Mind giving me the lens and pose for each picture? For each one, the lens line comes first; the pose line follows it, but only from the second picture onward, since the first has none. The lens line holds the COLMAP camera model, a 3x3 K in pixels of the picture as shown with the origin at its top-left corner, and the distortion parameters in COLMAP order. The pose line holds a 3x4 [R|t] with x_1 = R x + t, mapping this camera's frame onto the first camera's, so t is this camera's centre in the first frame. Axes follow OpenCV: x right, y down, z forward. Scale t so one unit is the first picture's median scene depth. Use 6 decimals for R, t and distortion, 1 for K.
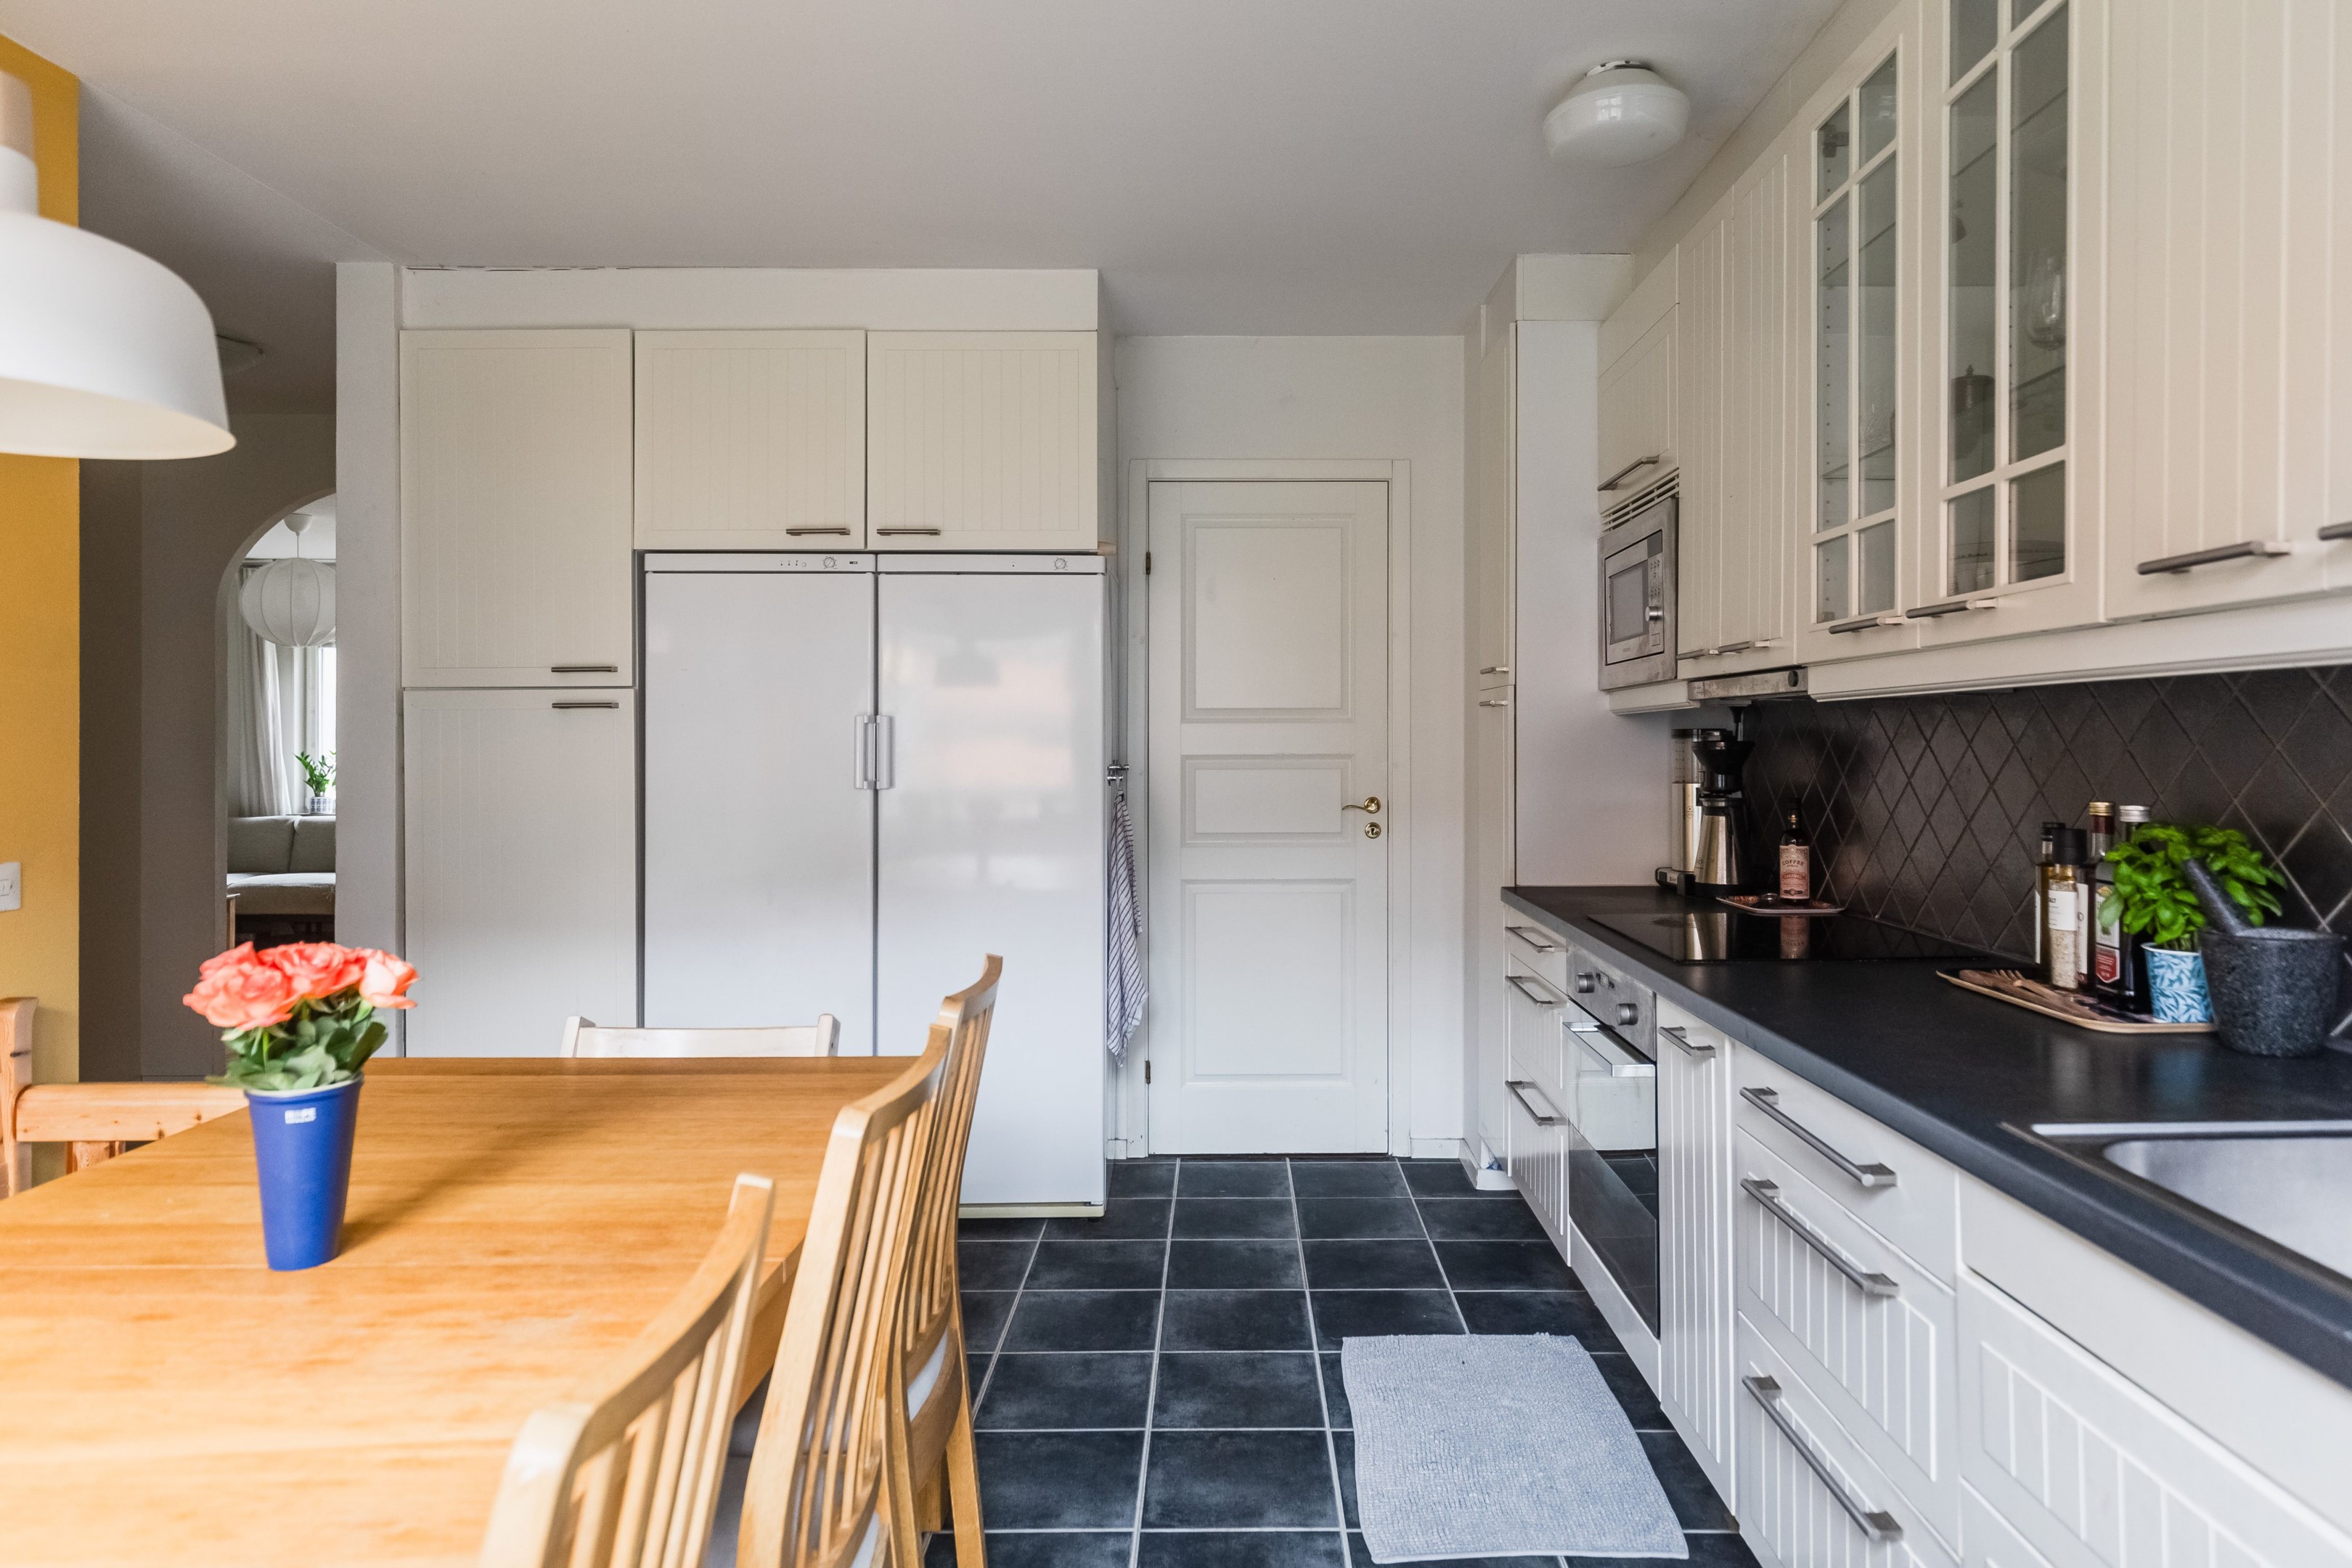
lens RADIAL K [[1301.9, 0, 1175.9], [0, 1301.9, 750.7], [0, 0, 1]] dist [0.000590, -0.000060]
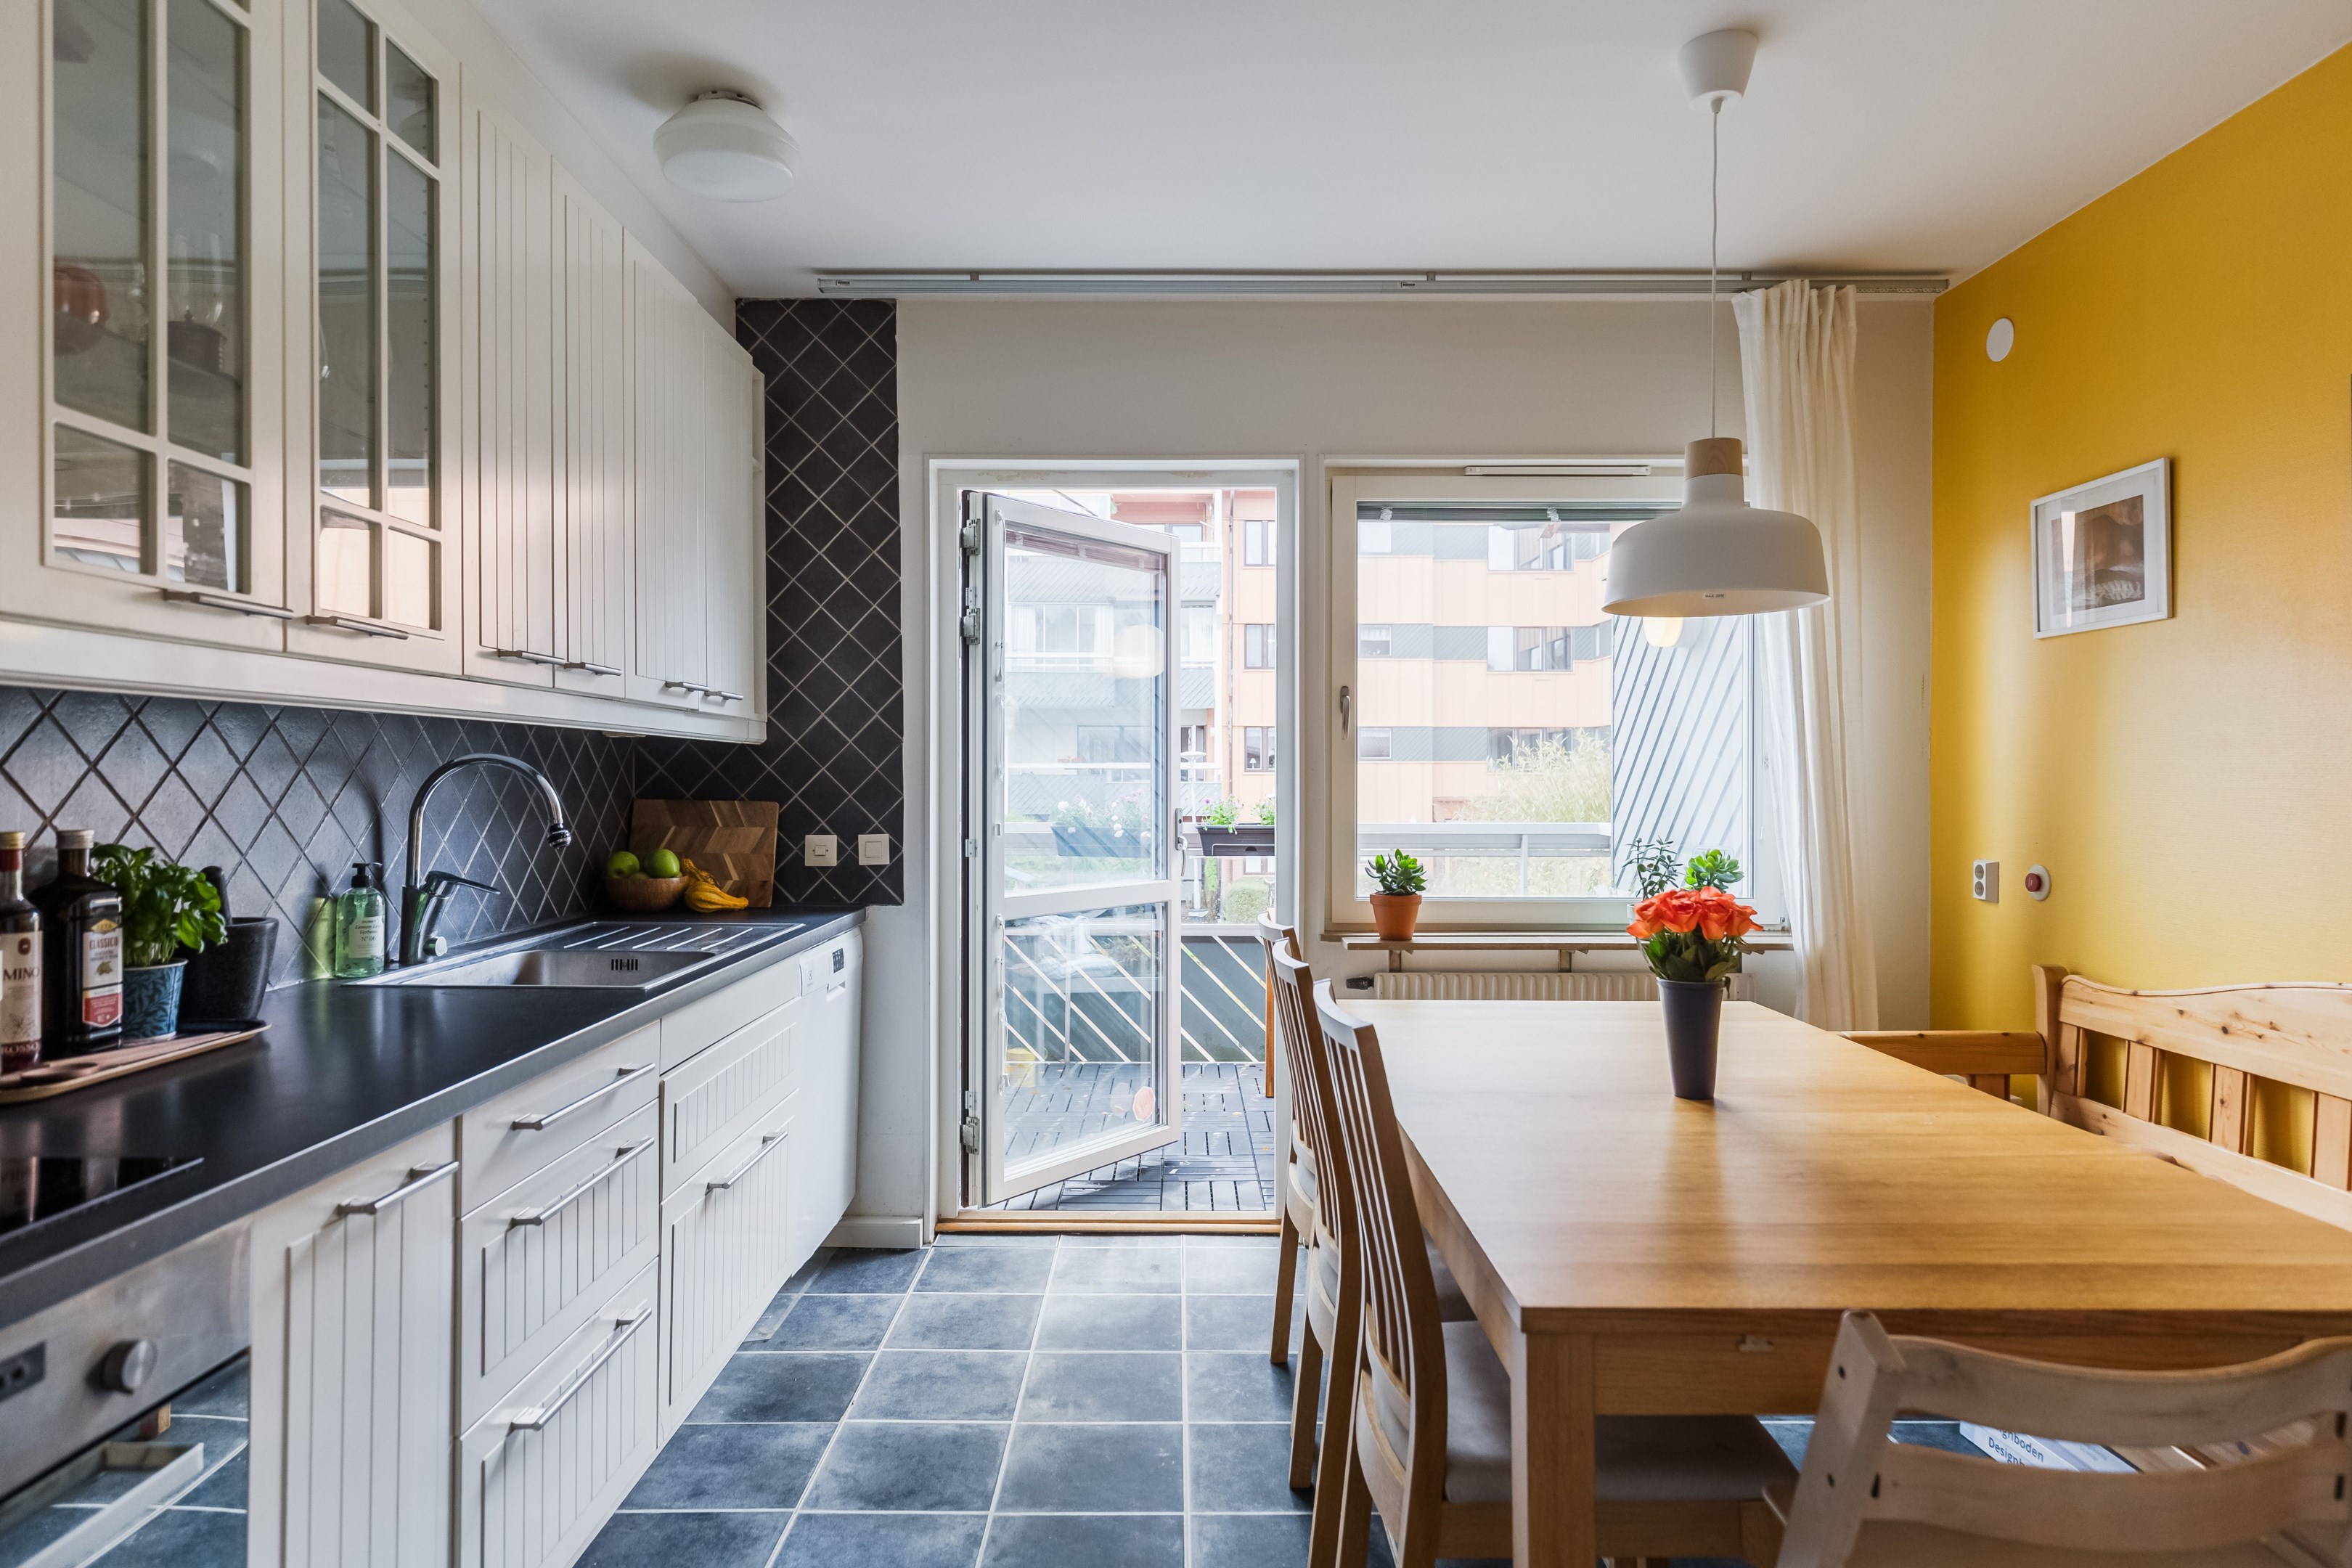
lens RADIAL K [[1301.9, 0, 1175.9], [0, 1301.9, 750.7], [0, 0, 1]] dist [0.000590, -0.000060]
pose [[-0.999079, -0.000461, -0.042895, 0.033785], [-0.000464, 1.000000, 0.000061, -0.015337], [0.042895, 0.000081, -0.999080, 1.820772]]
